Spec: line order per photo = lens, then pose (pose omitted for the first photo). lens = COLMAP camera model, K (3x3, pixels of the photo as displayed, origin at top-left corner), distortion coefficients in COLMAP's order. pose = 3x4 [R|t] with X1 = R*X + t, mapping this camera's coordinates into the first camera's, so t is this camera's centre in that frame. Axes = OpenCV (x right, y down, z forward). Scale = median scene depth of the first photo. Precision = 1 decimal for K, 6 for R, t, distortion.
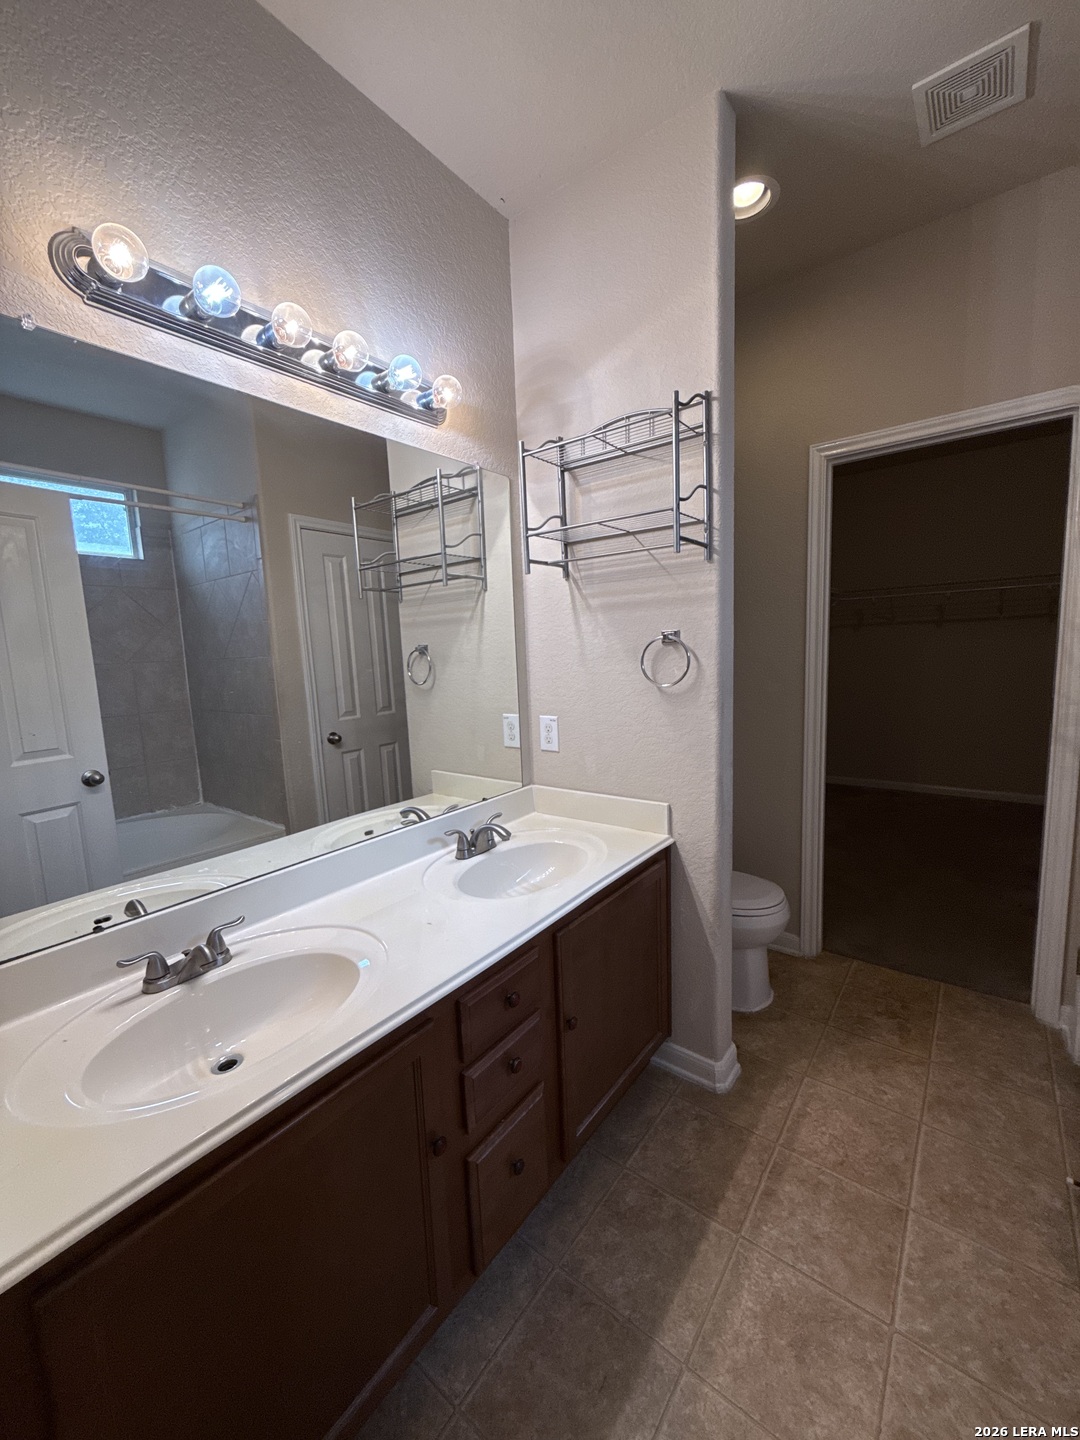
lens RADIAL K [[570.6, 0, 545.0], [0, 570.6, 719.0], [0, 0, 1]] dist [-0.000055, -0.000384]
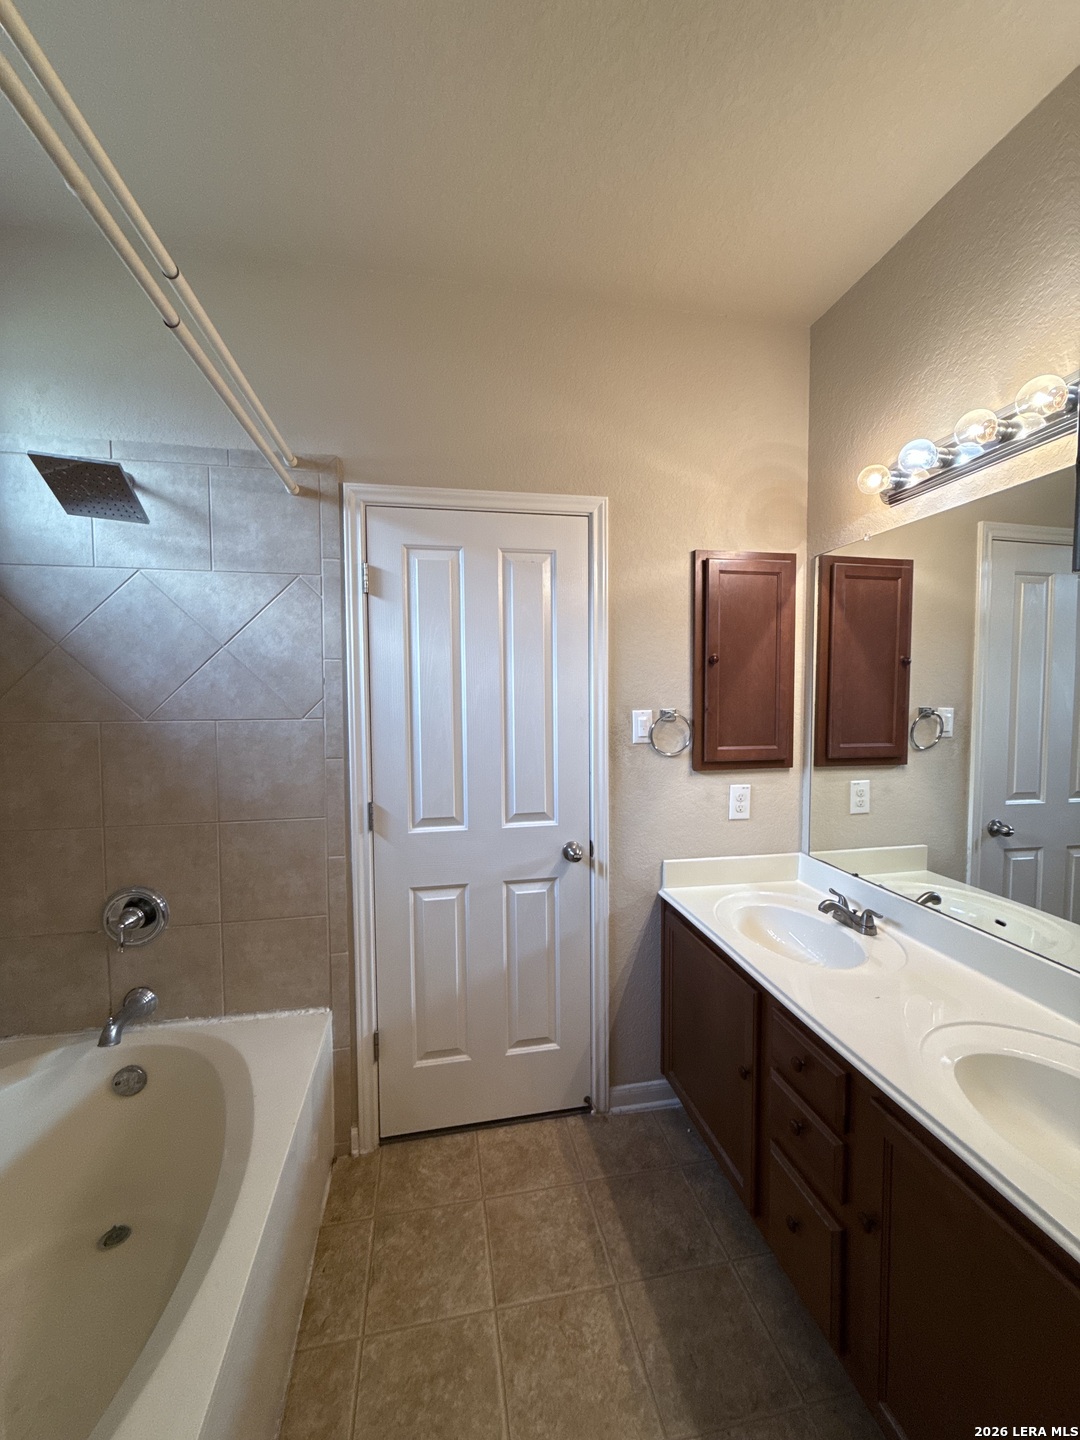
lens RADIAL K [[570.6, 0, 545.0], [0, 570.6, 719.0], [0, 0, 1]] dist [-0.000055, -0.000384]
pose [[-0.660633, 0.051361, -0.748950, 1.243211], [-0.068329, 0.989402, 0.128123, -0.287289], [0.747593, 0.135818, -0.650122, 1.535456]]
